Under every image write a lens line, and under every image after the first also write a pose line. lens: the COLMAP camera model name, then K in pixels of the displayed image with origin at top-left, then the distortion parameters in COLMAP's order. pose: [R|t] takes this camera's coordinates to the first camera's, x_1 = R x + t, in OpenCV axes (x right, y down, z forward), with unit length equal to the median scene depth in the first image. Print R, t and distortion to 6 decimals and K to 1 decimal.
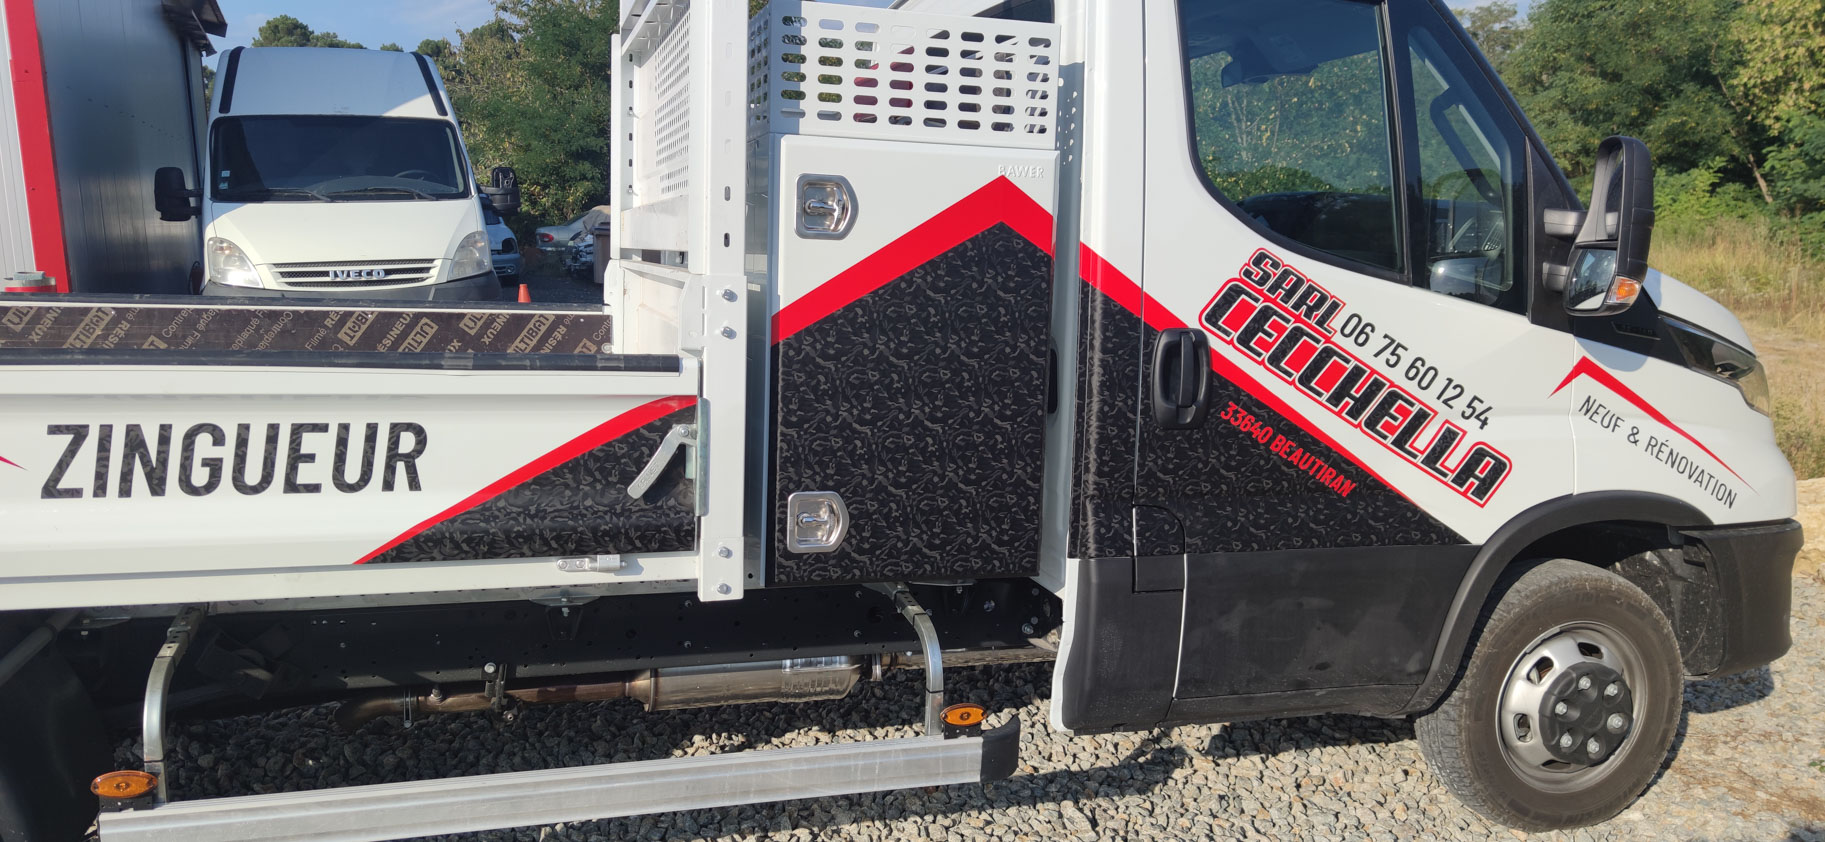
lens RADIAL K [[1206.2, 0, 911.8], [0, 1206.2, 494.1], [0, 0, 1]] dist [0.004866, 0.001084]
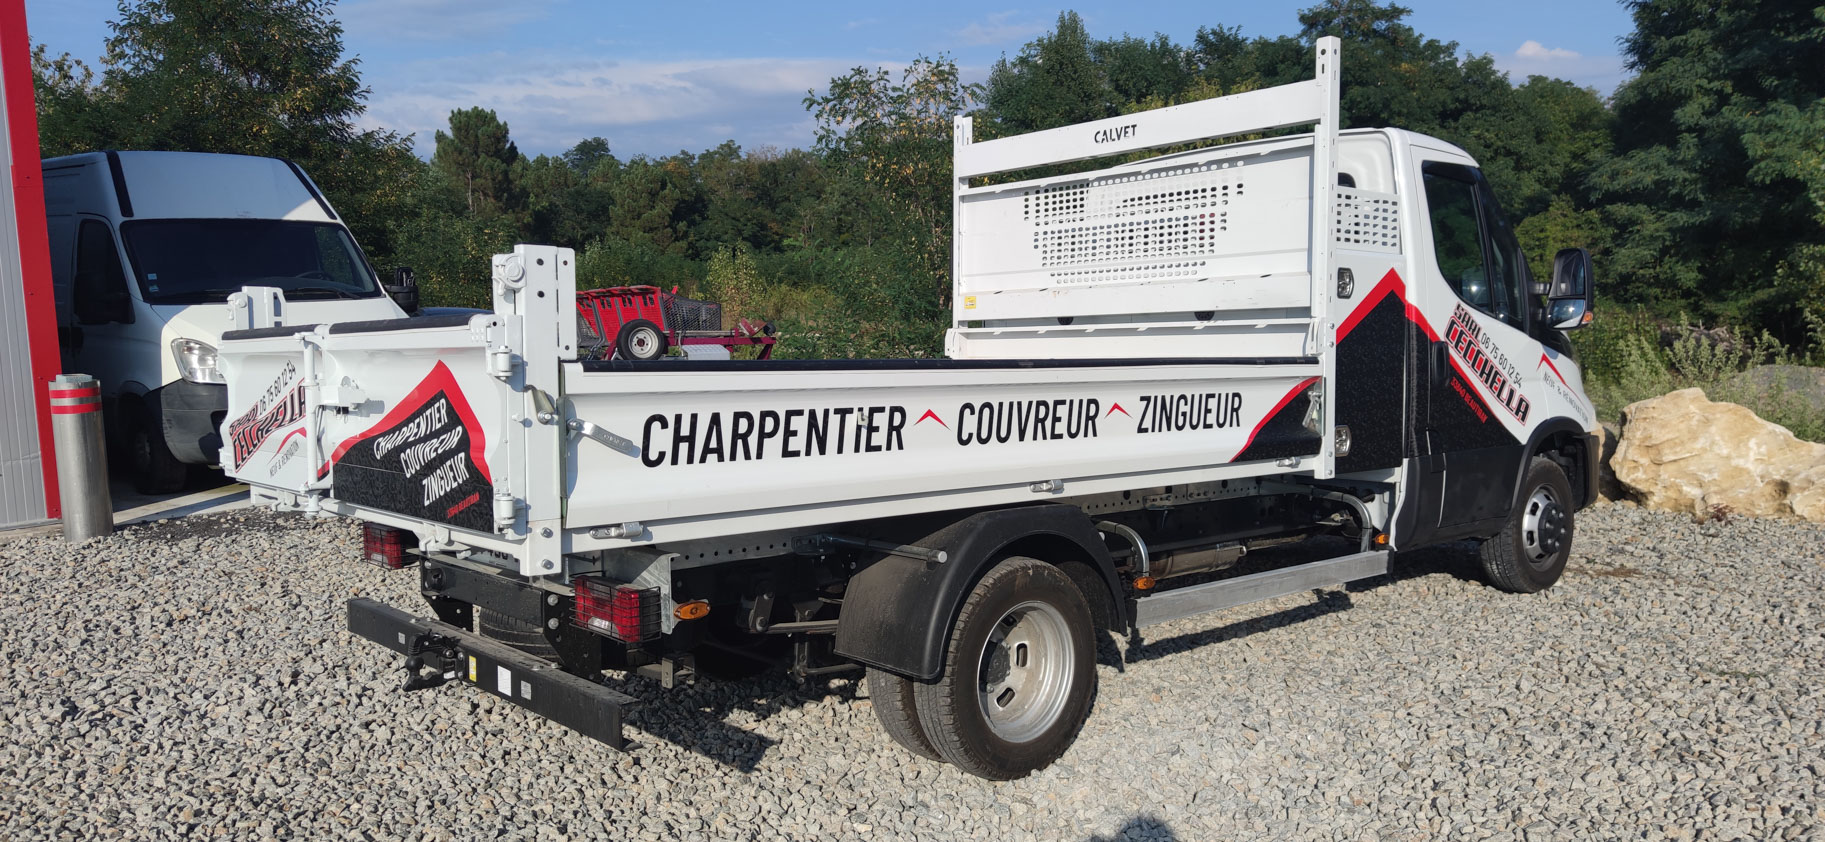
lens RADIAL K [[1279.0, 0, 907.5], [0, 1279.0, 412.0], [0, 0, 1]] dist [0.122198, -0.162555]
pose [[0.898396, -0.028567, 0.438256, -1.594052], [0.056515, 0.997106, -0.050856, 0.043638], [-0.435535, 0.070456, 0.897410, -0.581566]]
